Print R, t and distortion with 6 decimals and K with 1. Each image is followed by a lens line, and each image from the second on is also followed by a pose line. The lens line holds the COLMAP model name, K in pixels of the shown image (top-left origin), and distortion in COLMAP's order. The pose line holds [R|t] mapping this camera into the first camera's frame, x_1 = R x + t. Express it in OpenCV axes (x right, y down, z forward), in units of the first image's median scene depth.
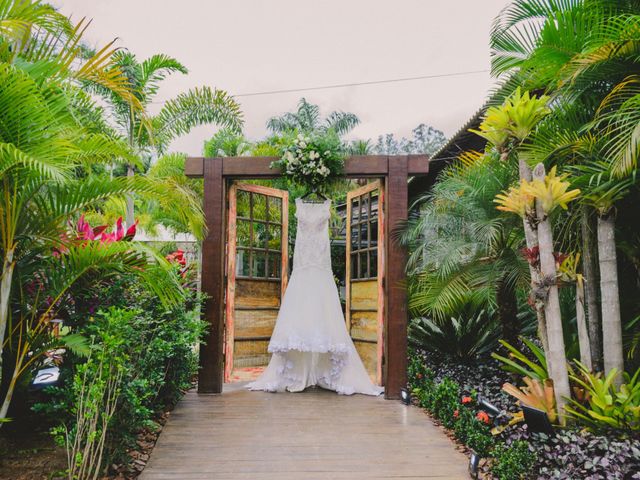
lens RADIAL K [[521.3, 0, 321.0], [0, 521.3, 239.5], [0, 0, 1]] dist [0.071328, 0.009221]
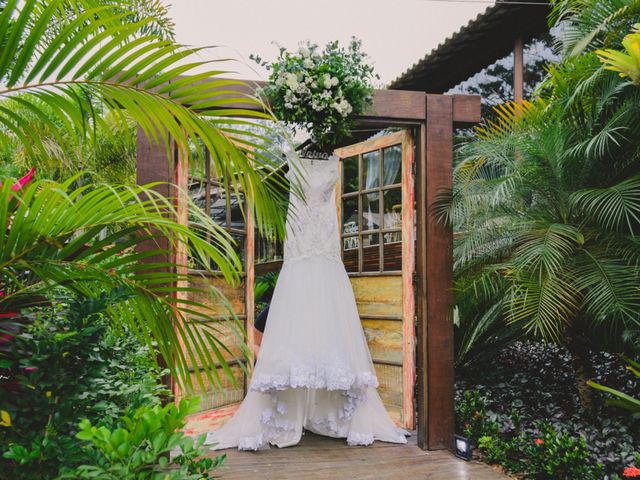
lens RADIAL K [[521.3, 0, 318.8], [0, 521.3, 241.7], [0, 0, 1]] dist [0.071328, 0.009221]
pose [[0.965954, 0.010380, 0.258506, -0.187221], [-0.019359, 0.999293, 0.032215, 0.013802], [-0.257988, -0.036122, 0.965472, 0.375139]]
